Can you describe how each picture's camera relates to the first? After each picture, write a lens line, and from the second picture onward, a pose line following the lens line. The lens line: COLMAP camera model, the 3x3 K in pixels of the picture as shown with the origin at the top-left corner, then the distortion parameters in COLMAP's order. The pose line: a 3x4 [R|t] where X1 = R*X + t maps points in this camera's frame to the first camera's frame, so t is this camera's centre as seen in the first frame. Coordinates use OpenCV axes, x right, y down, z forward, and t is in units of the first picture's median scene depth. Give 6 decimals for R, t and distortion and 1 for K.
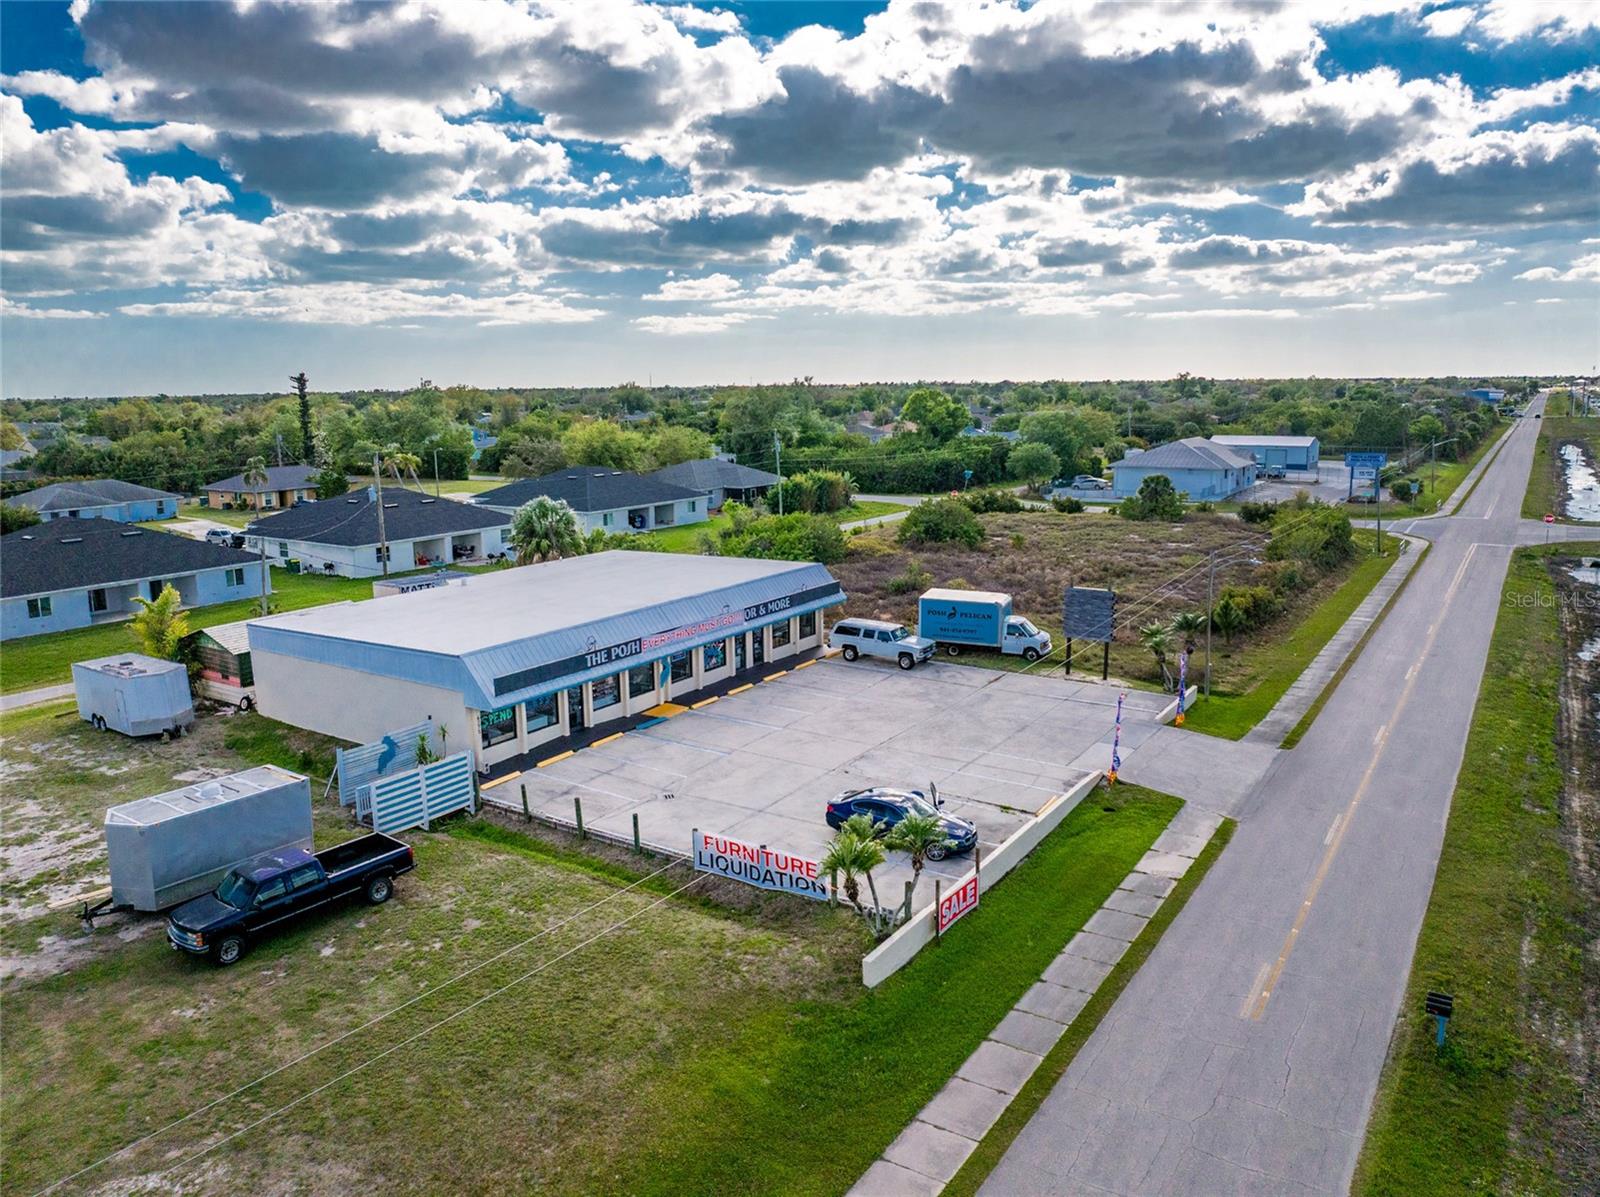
lens RADIAL K [[1135.3, 0, 796.7], [0, 1135.3, 556.4], [0, 0, 1]] dist [-0.038954, 0.005593]
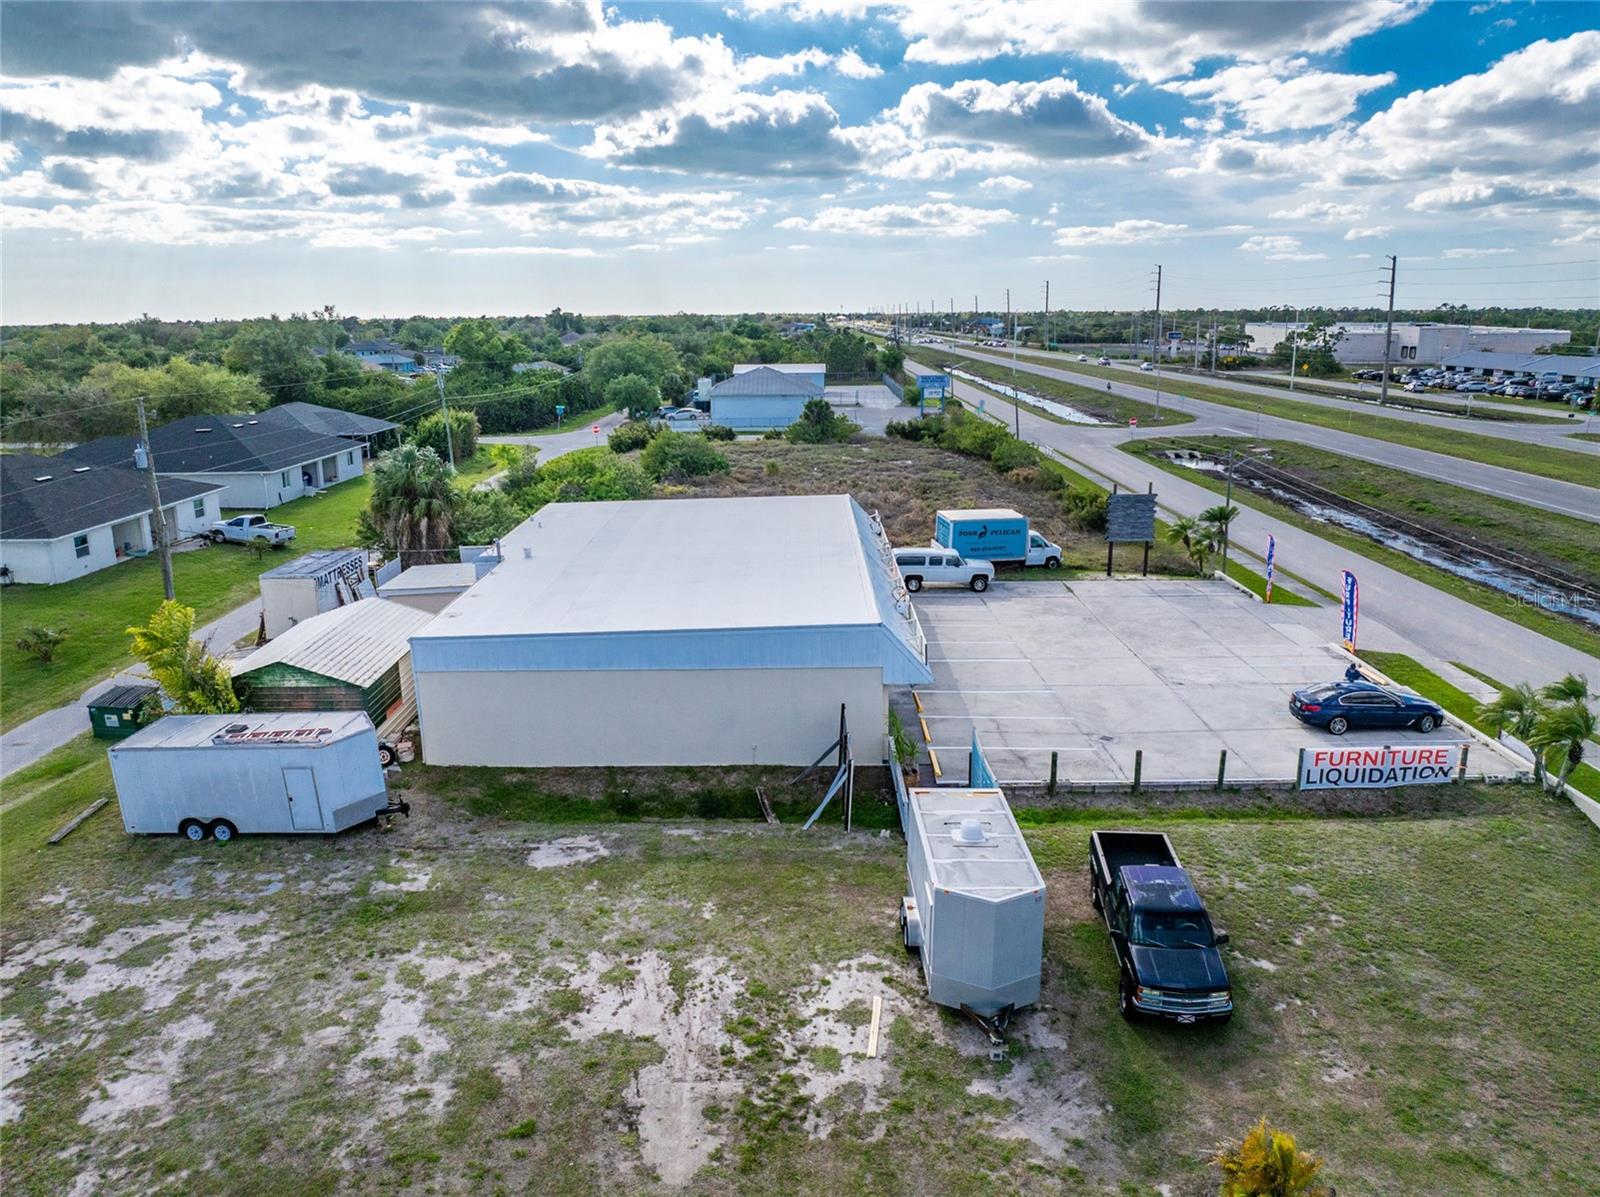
lens RADIAL K [[1127.1, 0, 809.1], [0, 1127.1, 602.9], [0, 0, 1]] dist [-0.070193, 0.037785]
pose [[0.828283, -0.131931, 0.544557, -0.674471], [0.078978, 0.989671, 0.119642, -0.023865], [-0.554716, -0.056089, 0.830147, 0.315300]]
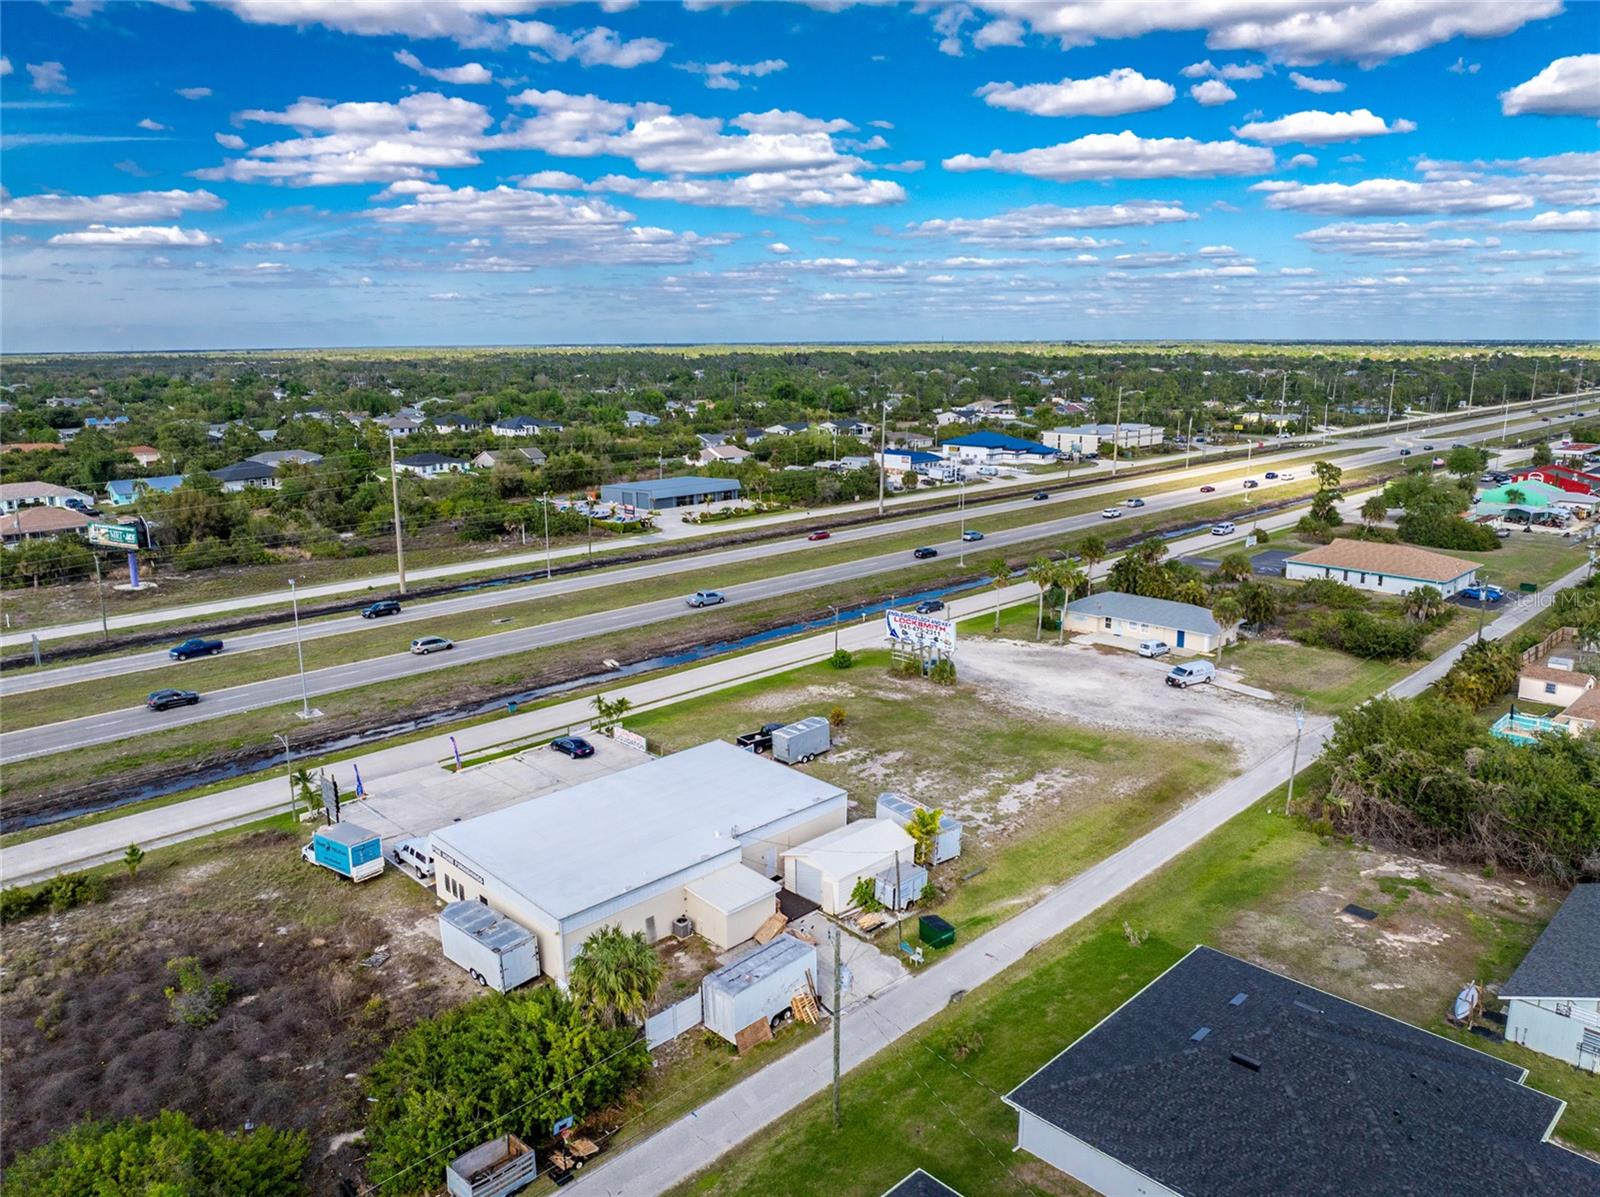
lens RADIAL K [[1139.7, 0, 794.5], [0, 1139.7, 565.0], [0, 0, 1]] dist [-0.002669, -0.067377]
pose [[-0.976639, -0.019270, 0.214020, -0.786351], [0.054509, 0.941179, 0.333482, -0.834229], [-0.207857, 0.337358, -0.918142, 2.506851]]
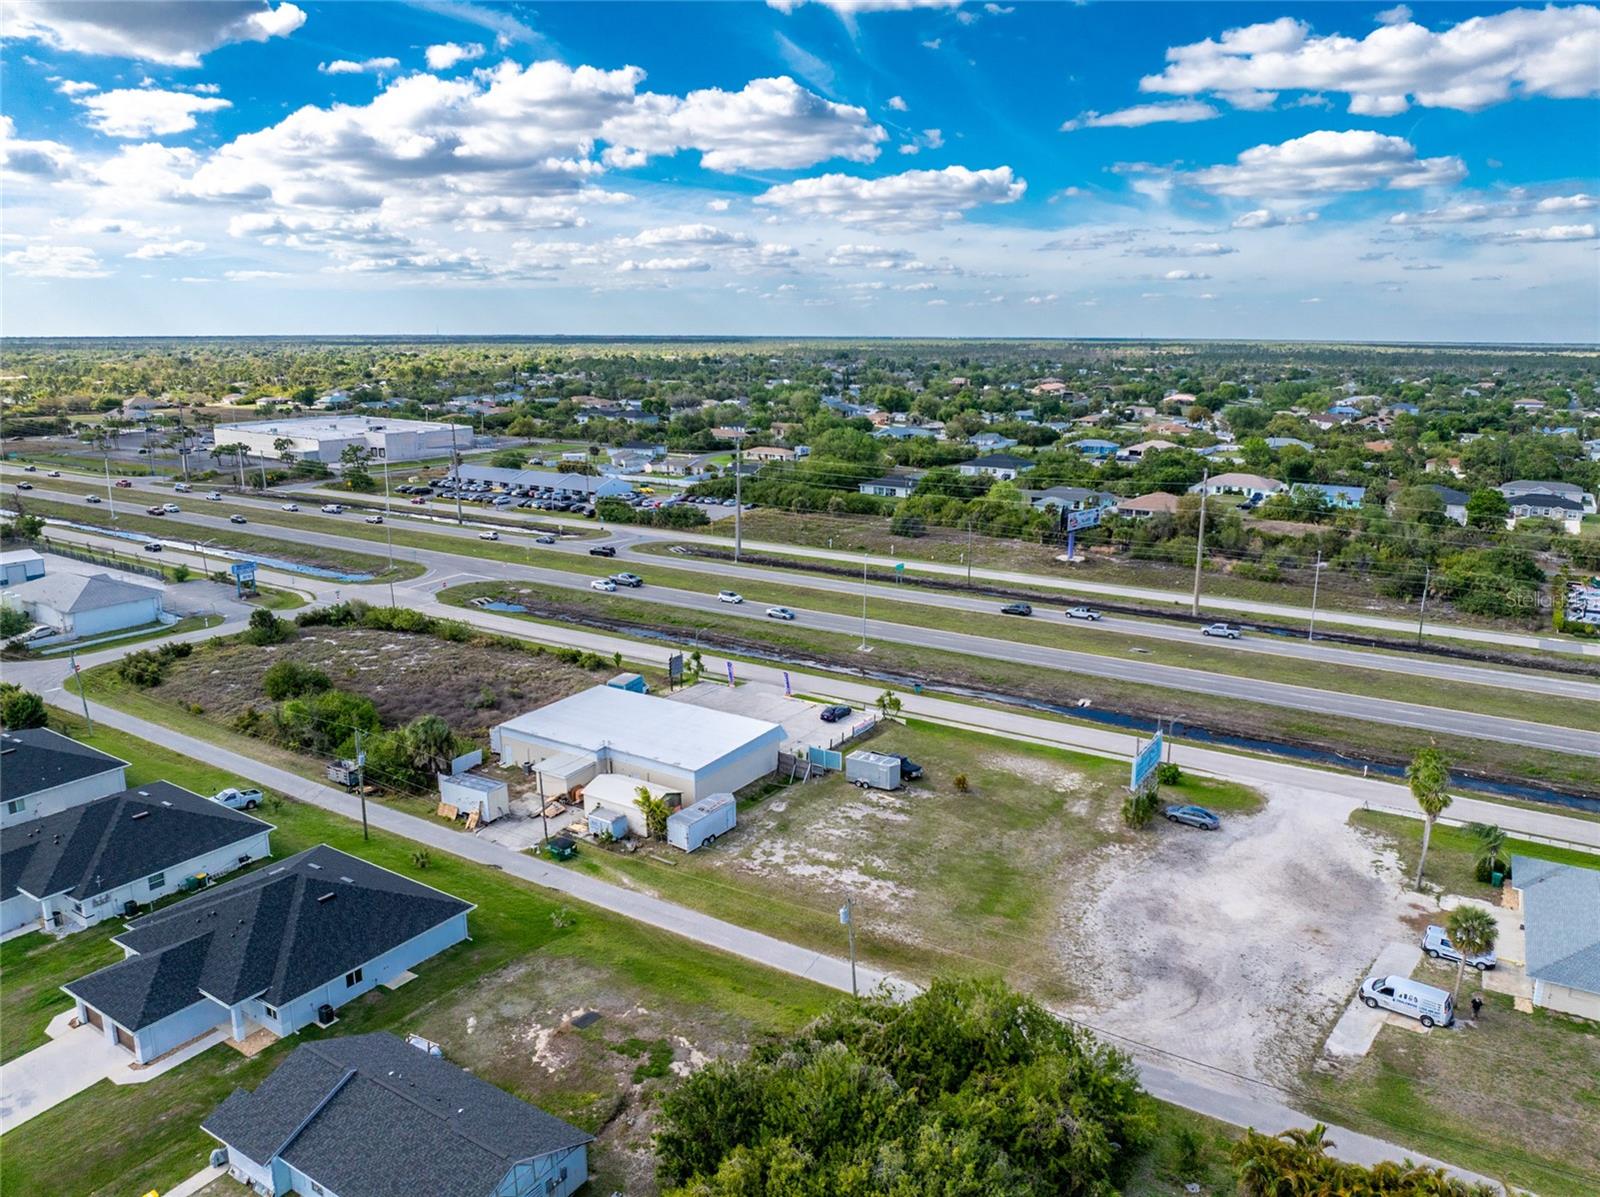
lens RADIAL K [[1133.4, 0, 797.9], [0, 1133.4, 594.2], [0, 0, 1]] dist [-0.022213, -0.026754]
pose [[-0.014412, -0.210366, 0.977517, -2.575151], [0.146159, 0.966674, 0.210187, -0.700241], [-0.989156, 0.145902, 0.016815, 0.749595]]
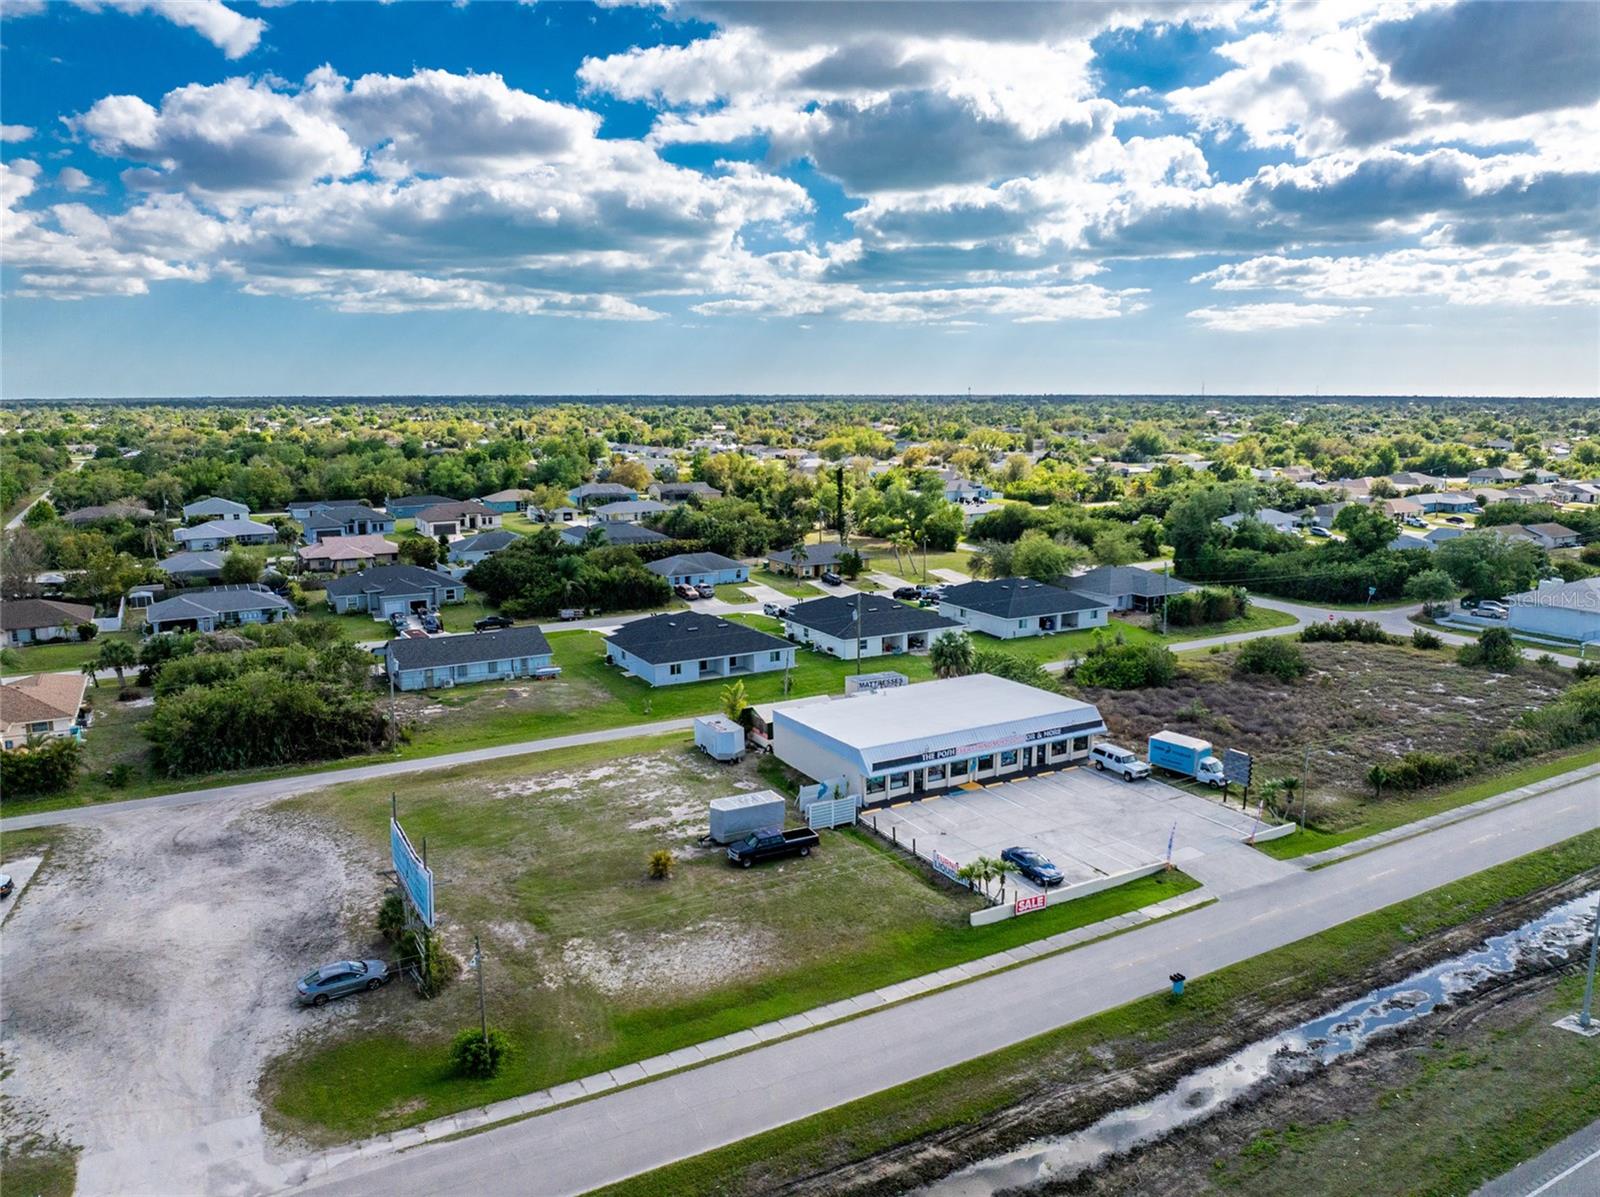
lens RADIAL K [[1133.4, 0, 797.9], [0, 1133.4, 594.2], [0, 0, 1]] dist [-0.022213, -0.026754]
pose [[0.892642, 0.089178, -0.441856, 0.441165], [-0.076605, 0.995988, 0.046259, -0.251536], [0.444209, -0.007445, 0.895892, -0.814867]]
